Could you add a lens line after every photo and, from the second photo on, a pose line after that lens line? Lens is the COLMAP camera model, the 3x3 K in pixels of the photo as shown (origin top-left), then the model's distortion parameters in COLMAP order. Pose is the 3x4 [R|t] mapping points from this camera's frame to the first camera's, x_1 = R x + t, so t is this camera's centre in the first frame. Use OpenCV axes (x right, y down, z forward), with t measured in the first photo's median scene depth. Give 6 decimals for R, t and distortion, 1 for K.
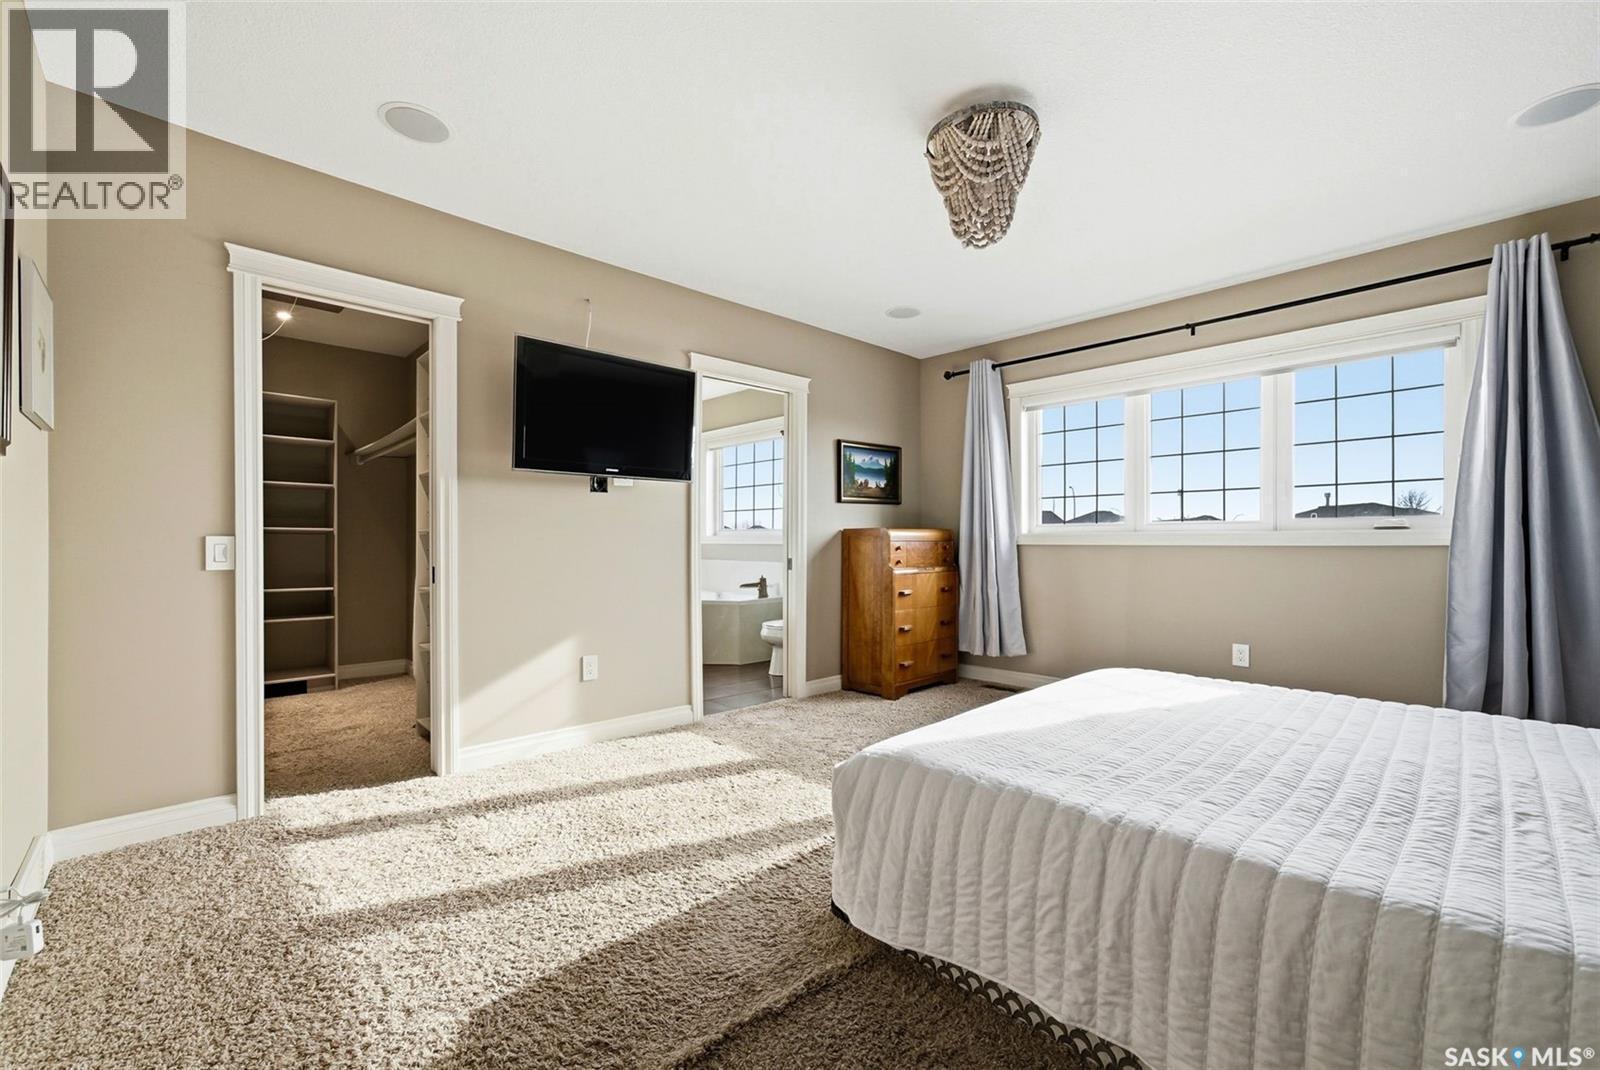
lens RADIAL K [[688.1, 0, 796.1], [0, 688.1, 546.1], [0, 0, 1]] dist [-0.009545, 0.000787]
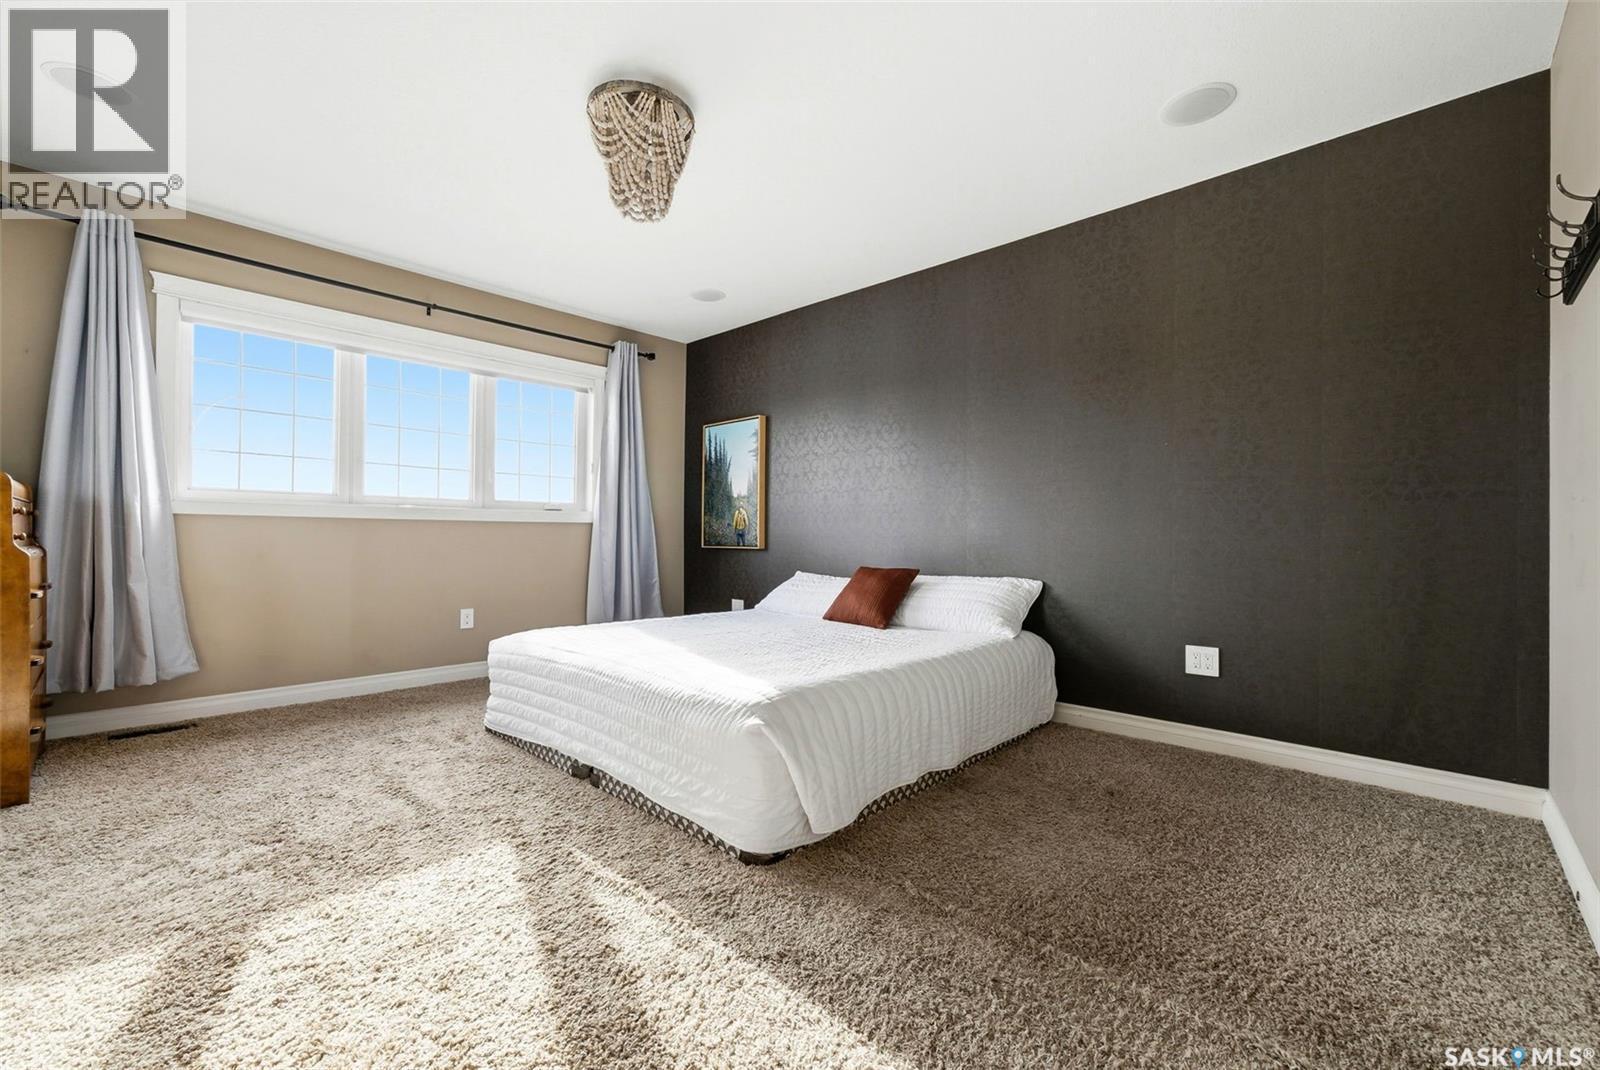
lens RADIAL K [[688.1, 0, 796.1], [0, 688.1, 539.7], [0, 0, 1]] dist [-0.009545, 0.000787]
pose [[-0.089446, 0.000221, 0.995992, -0.672396], [0.002215, 0.999998, -0.000023, 0.040927], [-0.995989, 0.002204, -0.089446, 0.740821]]
